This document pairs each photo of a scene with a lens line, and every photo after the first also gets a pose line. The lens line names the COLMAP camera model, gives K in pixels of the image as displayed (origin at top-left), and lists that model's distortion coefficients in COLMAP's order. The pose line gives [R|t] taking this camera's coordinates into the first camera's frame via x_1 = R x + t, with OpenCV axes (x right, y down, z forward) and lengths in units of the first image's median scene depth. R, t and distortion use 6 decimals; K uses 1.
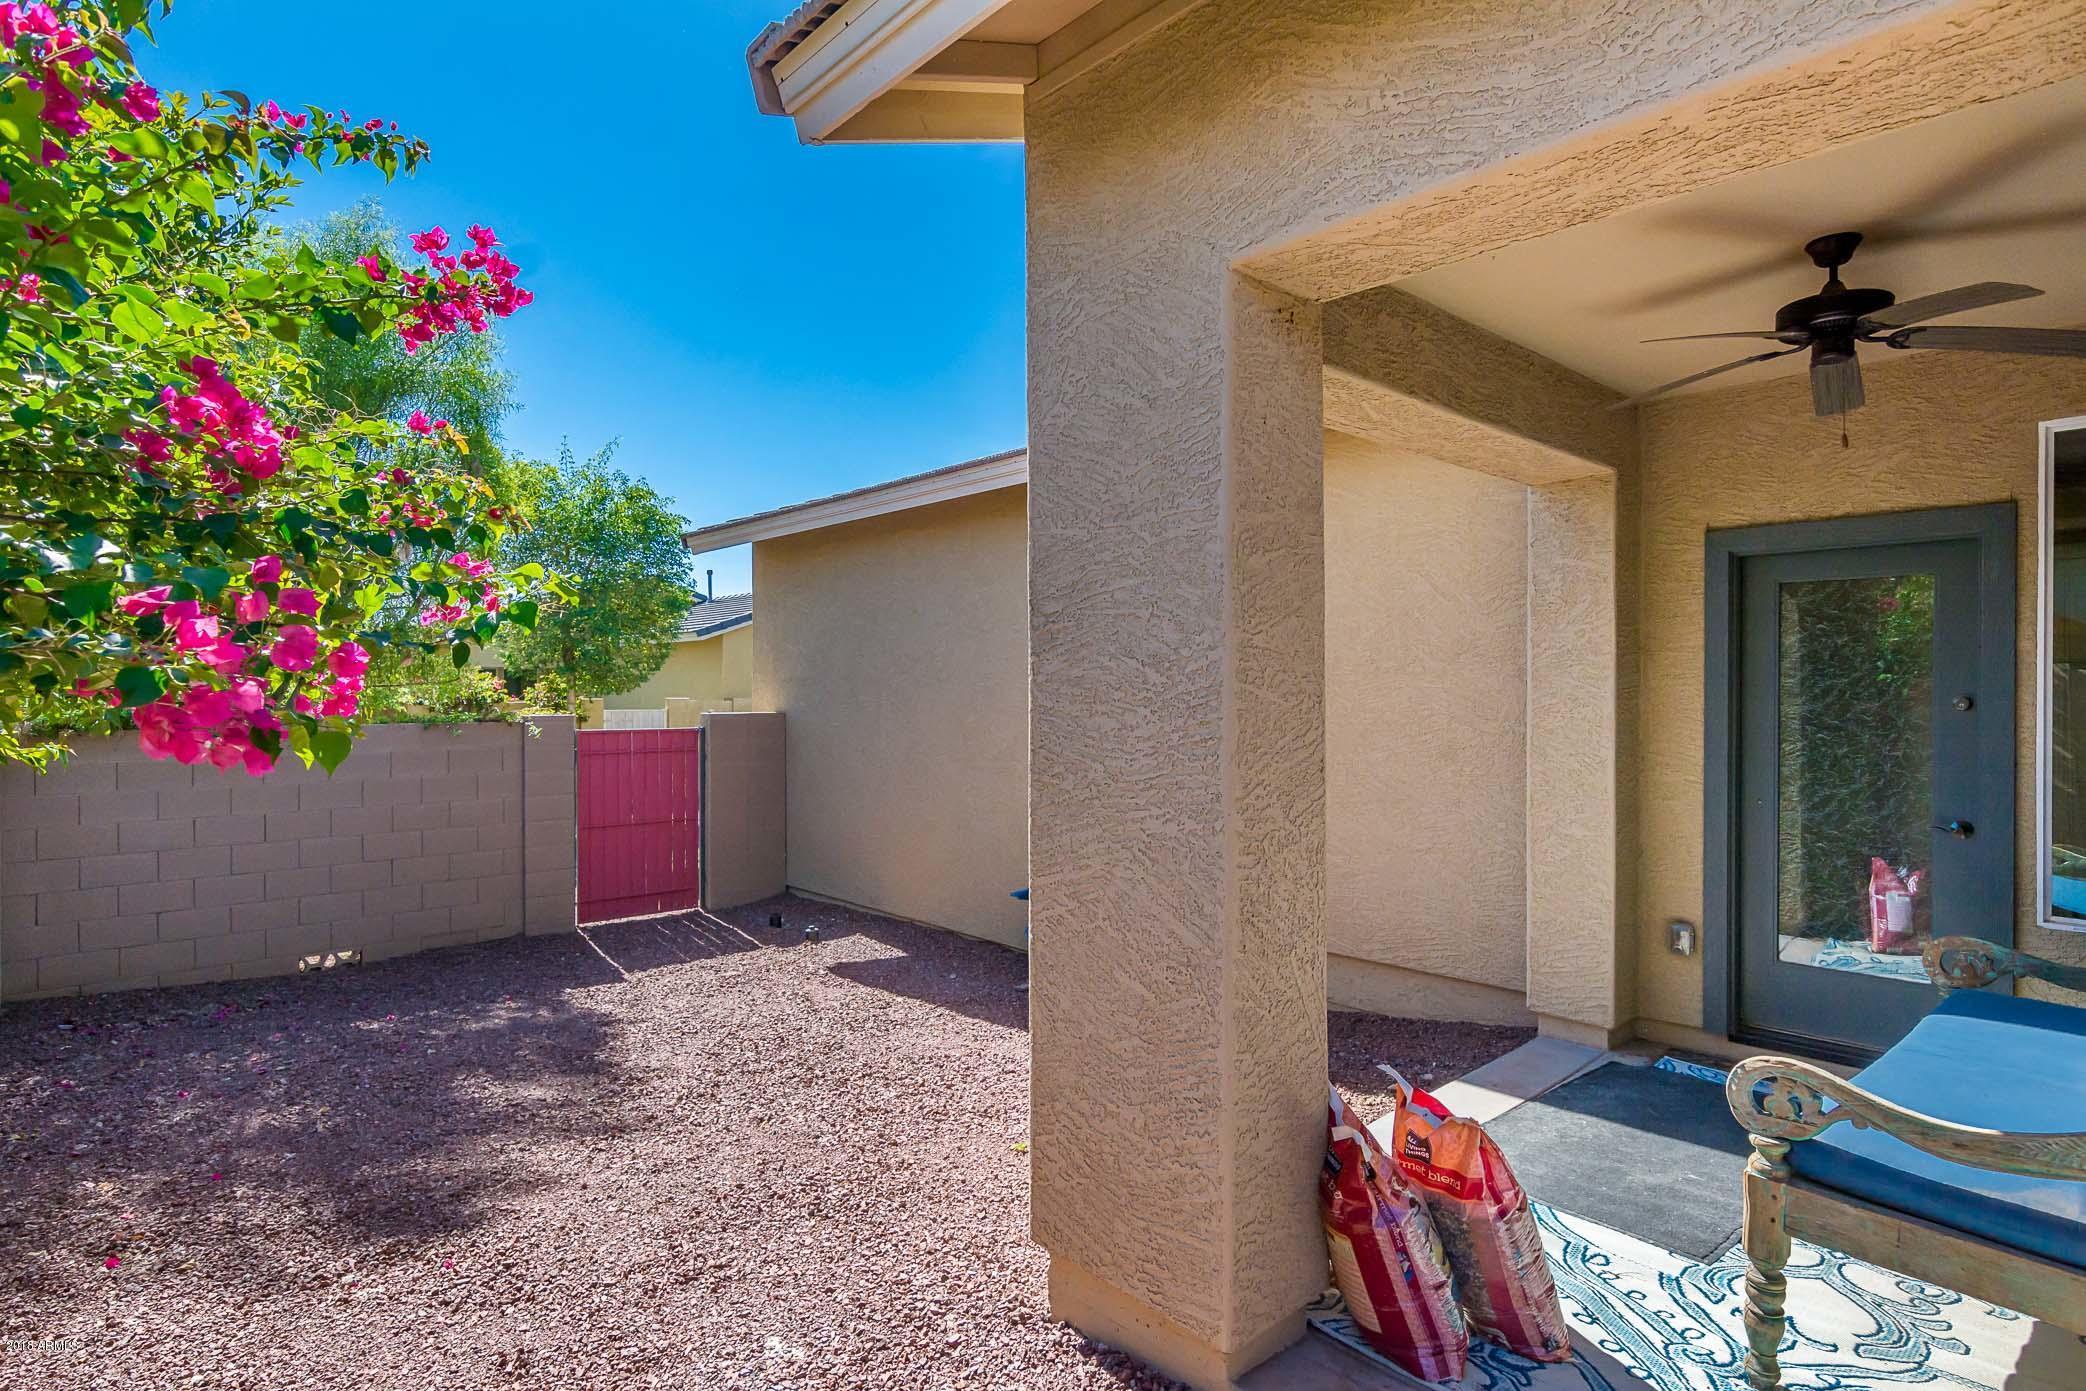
lens RADIAL K [[1090.2, 0, 1043.0], [0, 1090.2, 695.5], [0, 0, 1]] dist [-0.001163, -0.000409]
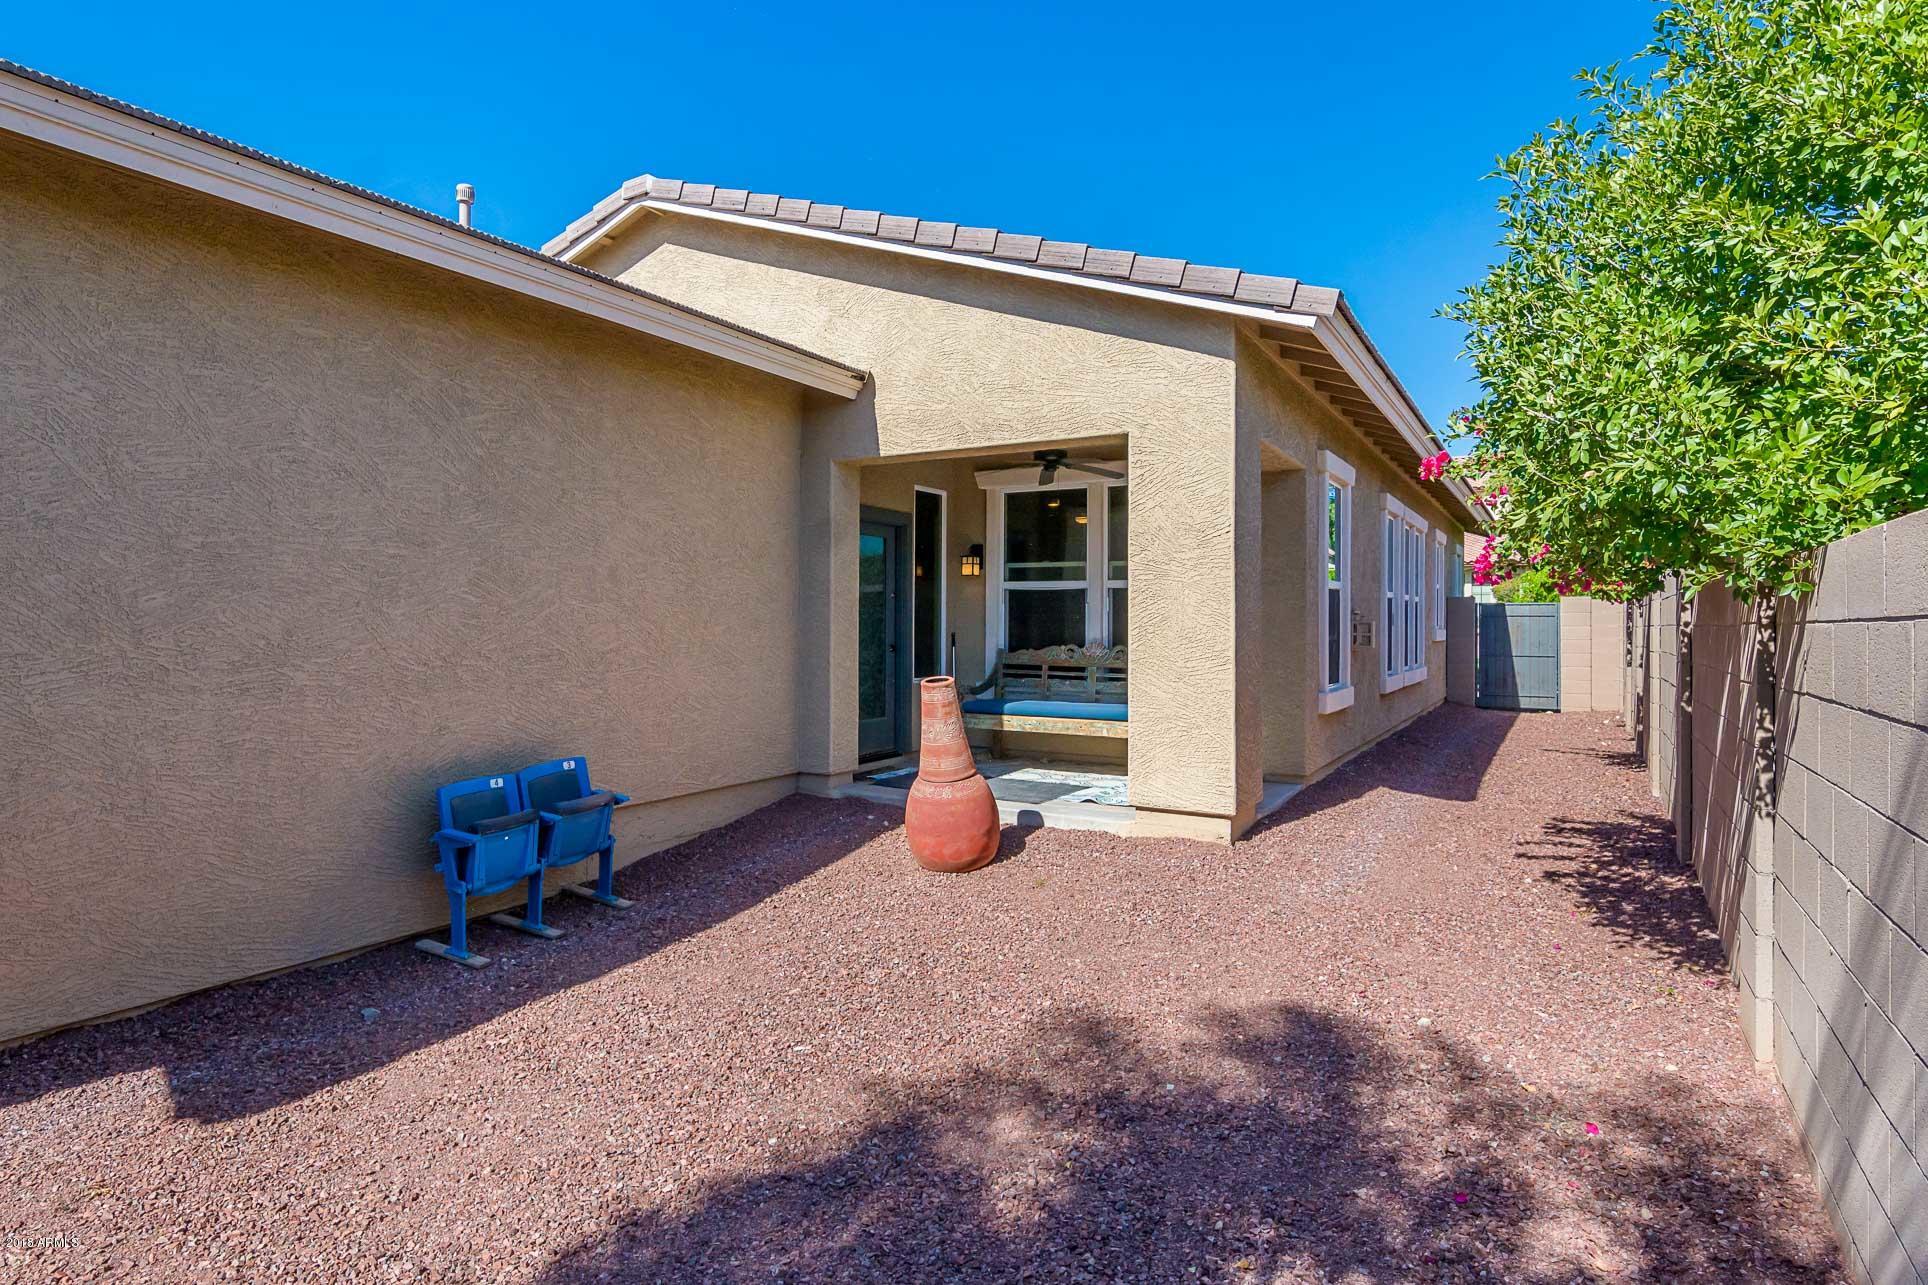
lens RADIAL K [[1007.6, 0, 964.0], [0, 1007.6, 642.5], [0, 0, 1]] dist [-0.001163, -0.000409]
pose [[-0.312134, -0.018591, 0.949856, -1.117886], [0.001474, 0.999798, 0.020053, 0.054859], [-0.950037, 0.007659, -0.312044, 1.313126]]
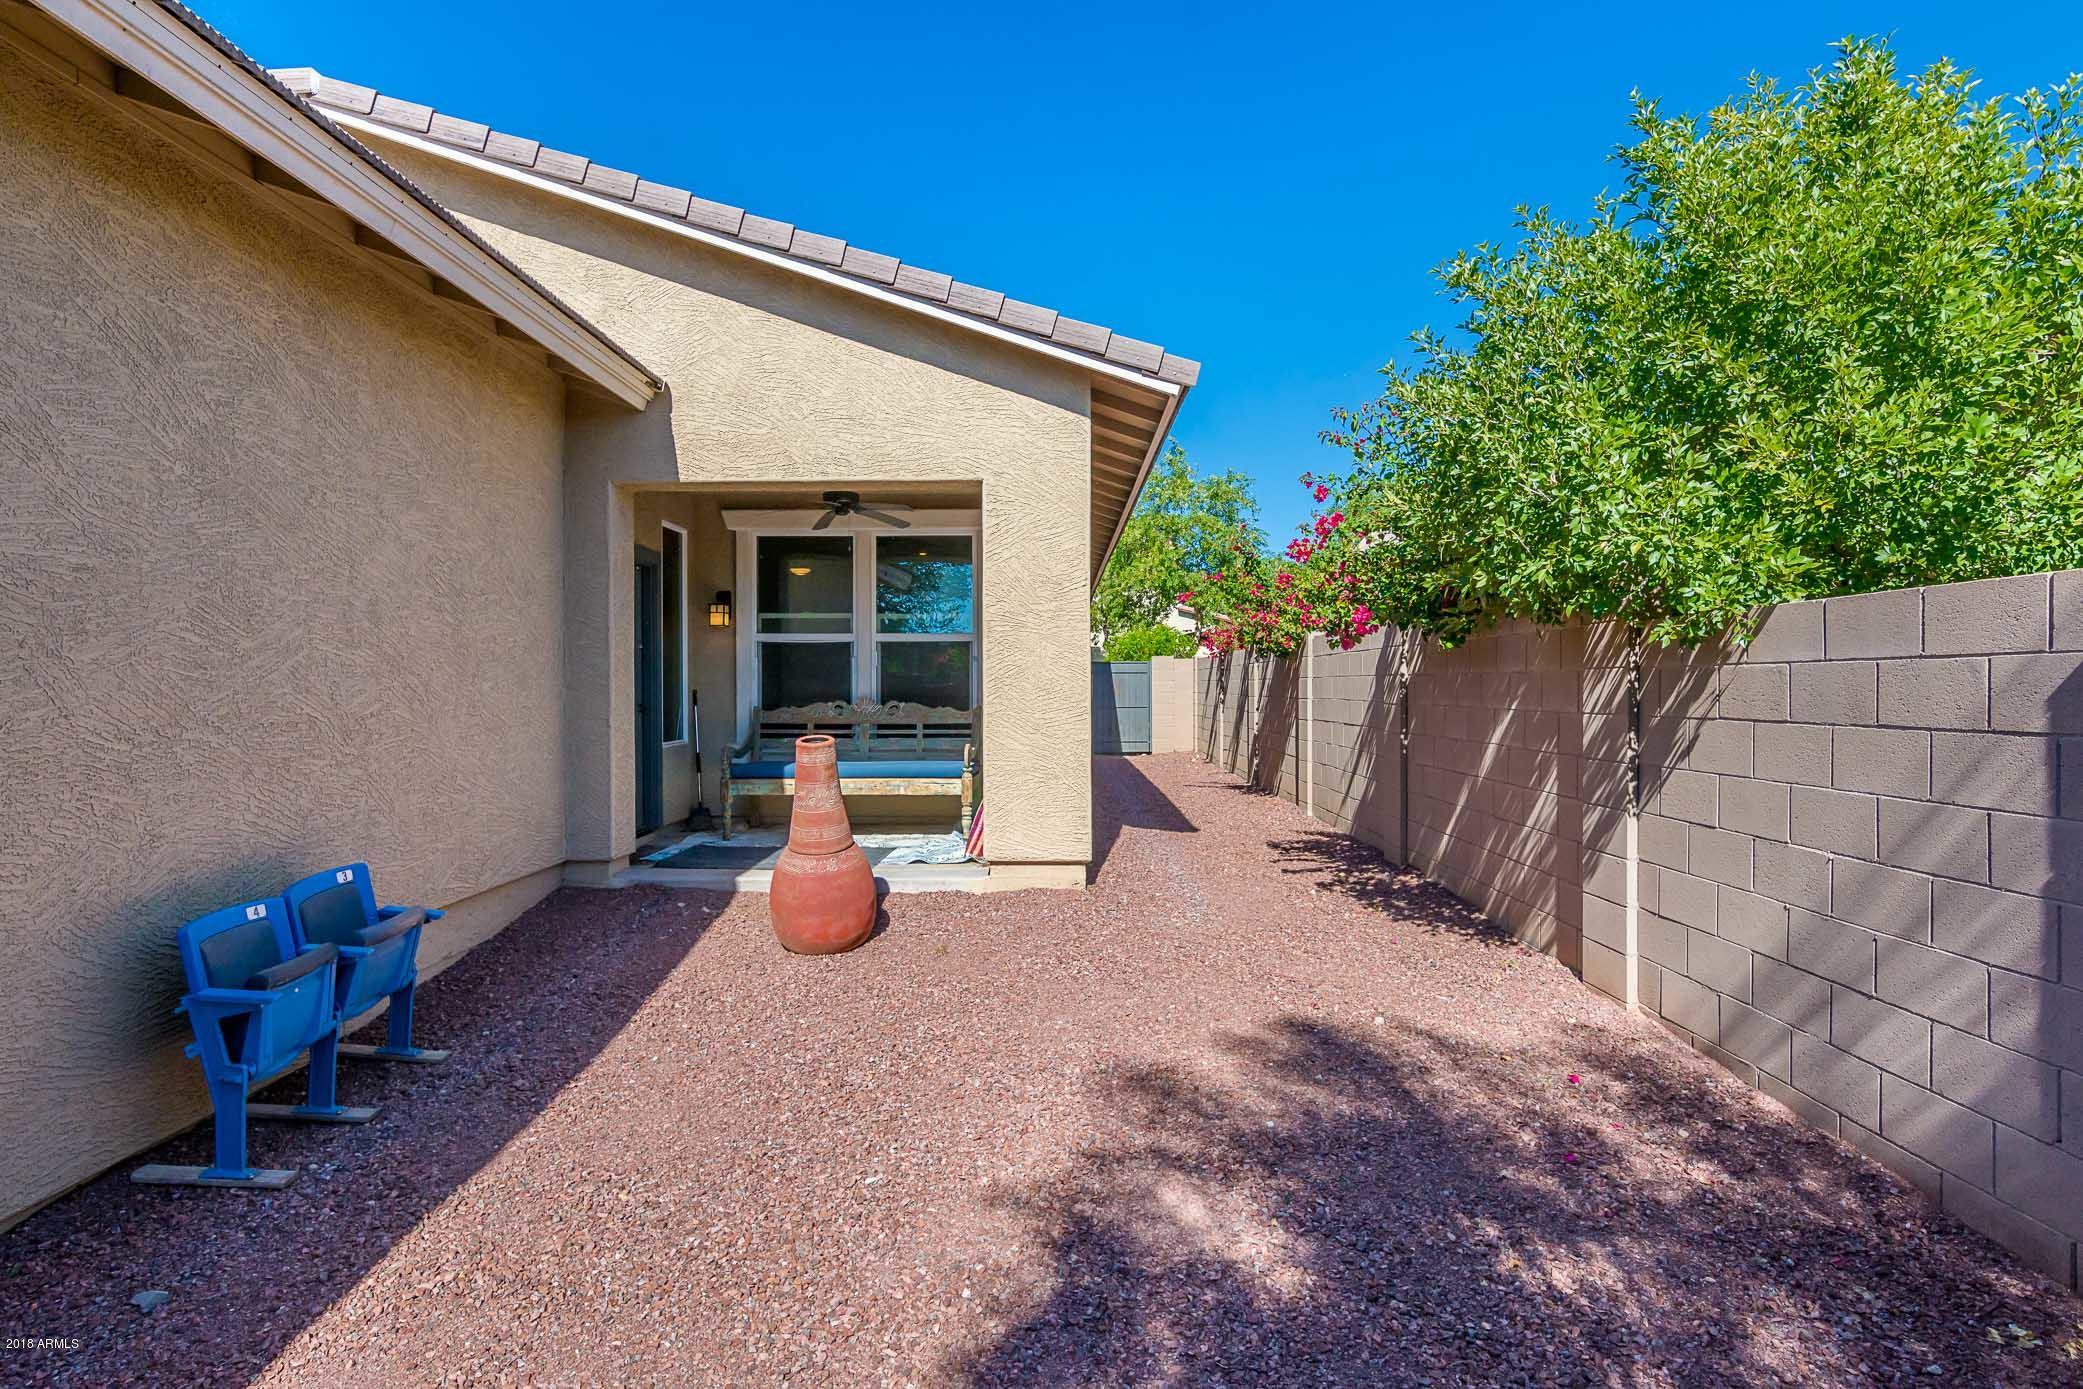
lens RADIAL K [[995.1, 0, 1039.5], [0, 995.1, 715.8], [0, 0, 1]] dist [-0.003818, 0.000135]
pose [[-0.735782, -0.018019, 0.676979, -0.846112], [0.008679, 0.999313, 0.036031, 0.062959], [-0.677163, 0.032387, -0.735120, 1.587806]]
